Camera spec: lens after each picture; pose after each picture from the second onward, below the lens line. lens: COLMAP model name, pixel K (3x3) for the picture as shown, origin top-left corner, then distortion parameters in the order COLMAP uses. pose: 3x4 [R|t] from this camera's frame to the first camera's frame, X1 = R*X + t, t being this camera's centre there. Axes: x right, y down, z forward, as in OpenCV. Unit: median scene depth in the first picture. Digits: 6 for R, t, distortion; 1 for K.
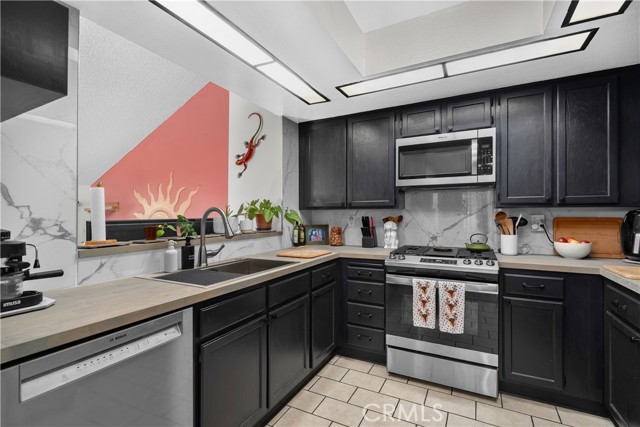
lens RADIAL K [[299.7, 0, 337.1], [0, 299.7, 206.6], [0, 0, 1]] dist [0.004443, 0.000512]
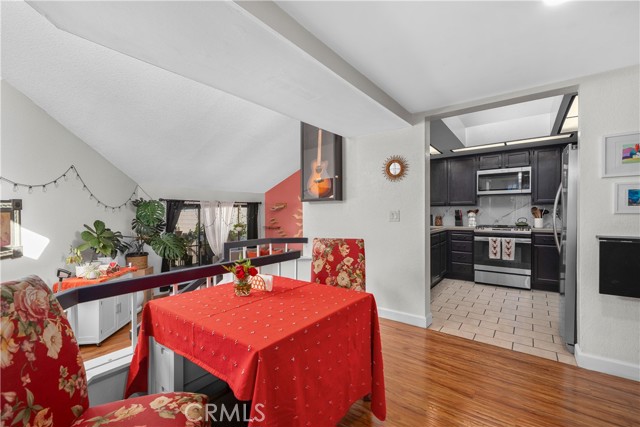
lens RADIAL K [[286.8, 0, 322.1], [0, 286.8, 210.4], [0, 0, 1]] dist [-0.003240, 0.000881]
pose [[0.983946, -0.002150, -0.178453, -0.539227], [0.005532, 0.999814, 0.018457, -0.003271], [0.178380, -0.019148, 0.983775, -1.201684]]
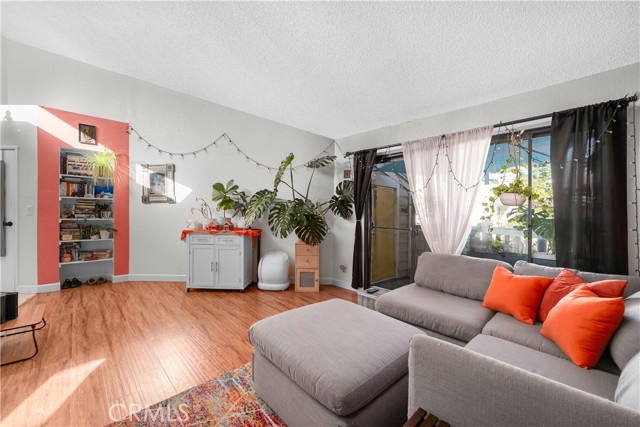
lens RADIAL K [[257.7, 0, 329.8], [0, 257.7, 214.8], [0, 0, 1]] dist [-0.002001, 0.000015]
pose [[-0.347999, 0.014498, -0.937383, -0.898244], [0.002636, 0.999892, 0.014486, 0.308536], [0.937491, 0.002570, -0.347999, 1.667396]]
